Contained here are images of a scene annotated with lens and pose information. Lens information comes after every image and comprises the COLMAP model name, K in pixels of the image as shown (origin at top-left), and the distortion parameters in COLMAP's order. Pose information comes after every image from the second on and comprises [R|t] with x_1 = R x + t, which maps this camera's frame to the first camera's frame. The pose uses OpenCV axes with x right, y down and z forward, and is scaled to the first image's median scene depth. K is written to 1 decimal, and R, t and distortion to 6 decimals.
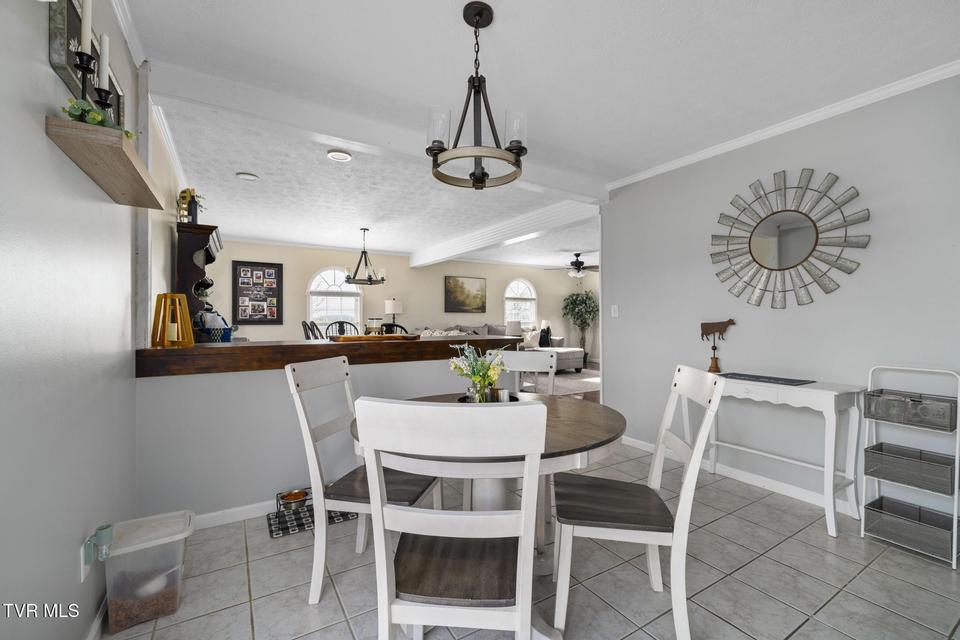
lens RADIAL K [[410.5, 0, 483.3], [0, 410.5, 318.1], [0, 0, 1]] dist [0.000591, 0.000140]
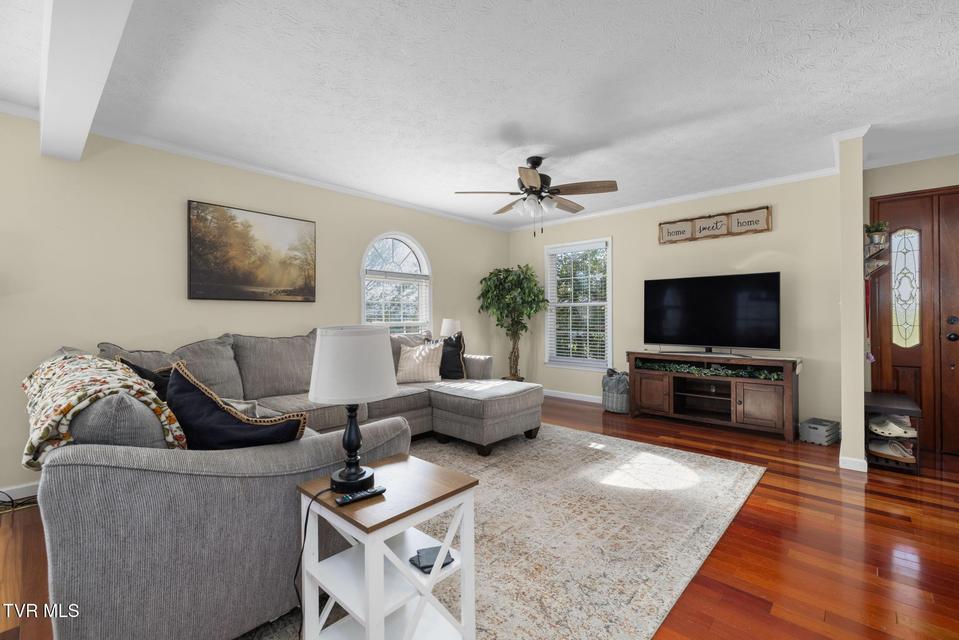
lens RADIAL K [[414.3, 0, 477.1], [0, 414.3, 314.2], [0, 0, 1]] dist [0.000031, 0.000101]
pose [[0.963839, -0.003164, 0.266467, 0.054494], [0.004565, 0.999979, -0.004636, 0.001830], [-0.266447, 0.005685, 0.963833, 0.553313]]
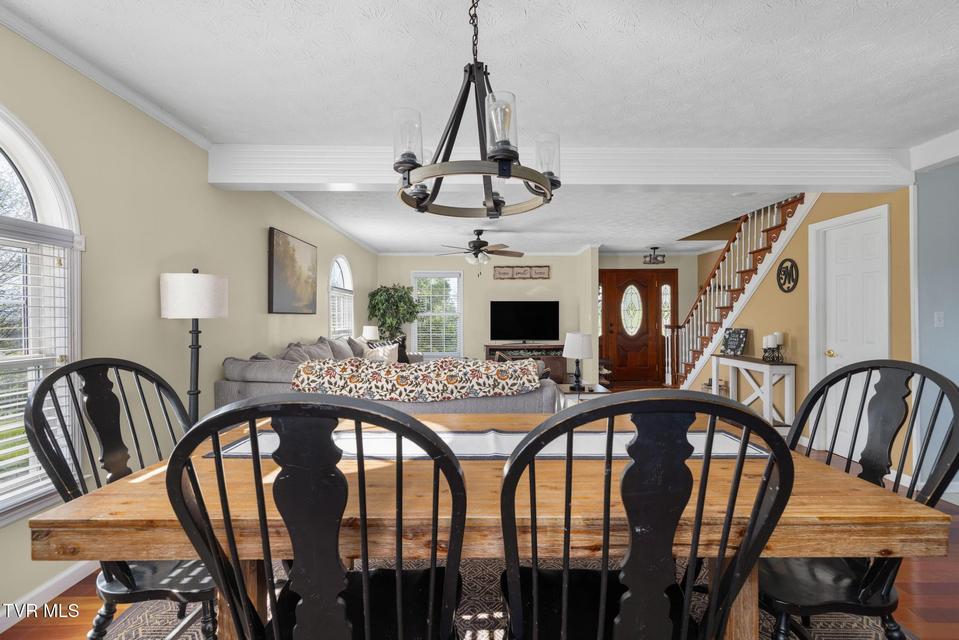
lens RADIAL K [[410.1, 0, 482.7], [0, 410.1, 318.1], [0, 0, 1]] dist [0.000591, 0.000140]
pose [[0.523002, -0.003533, 0.852324, -0.324341], [0.000551, 0.999993, 0.003807, -0.010513], [-0.852331, -0.001522, 0.523000, 0.571701]]
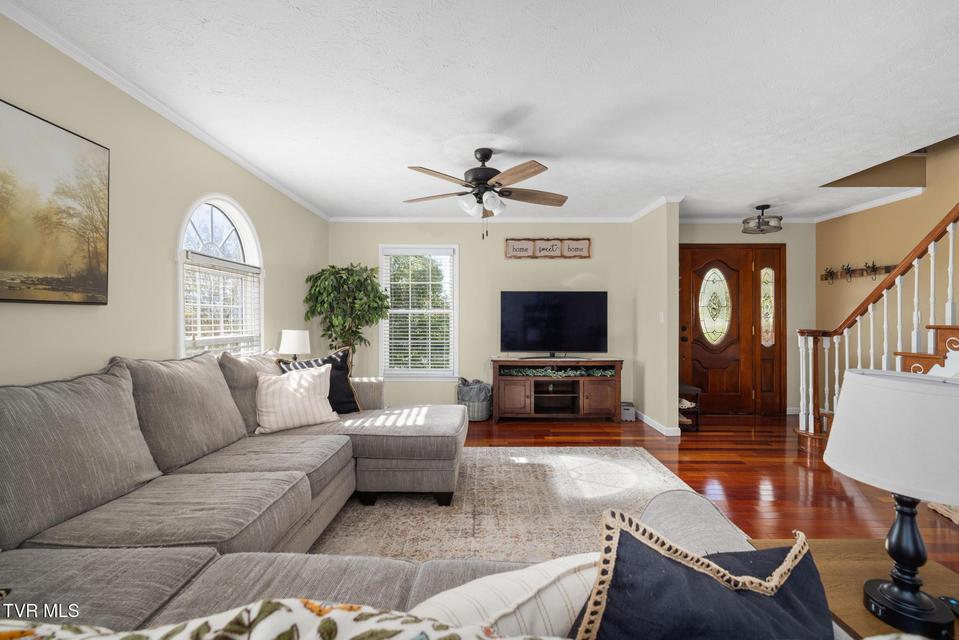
lens RADIAL K [[410.1, 0, 482.7], [0, 410.1, 318.1], [0, 0, 1]] dist [0.000591, 0.000140]
pose [[0.527016, -0.000169, 0.849855, -0.075291], [-0.003172, 0.999993, 0.002165, -0.007645], [-0.849849, -0.003837, 0.527012, 0.730441]]
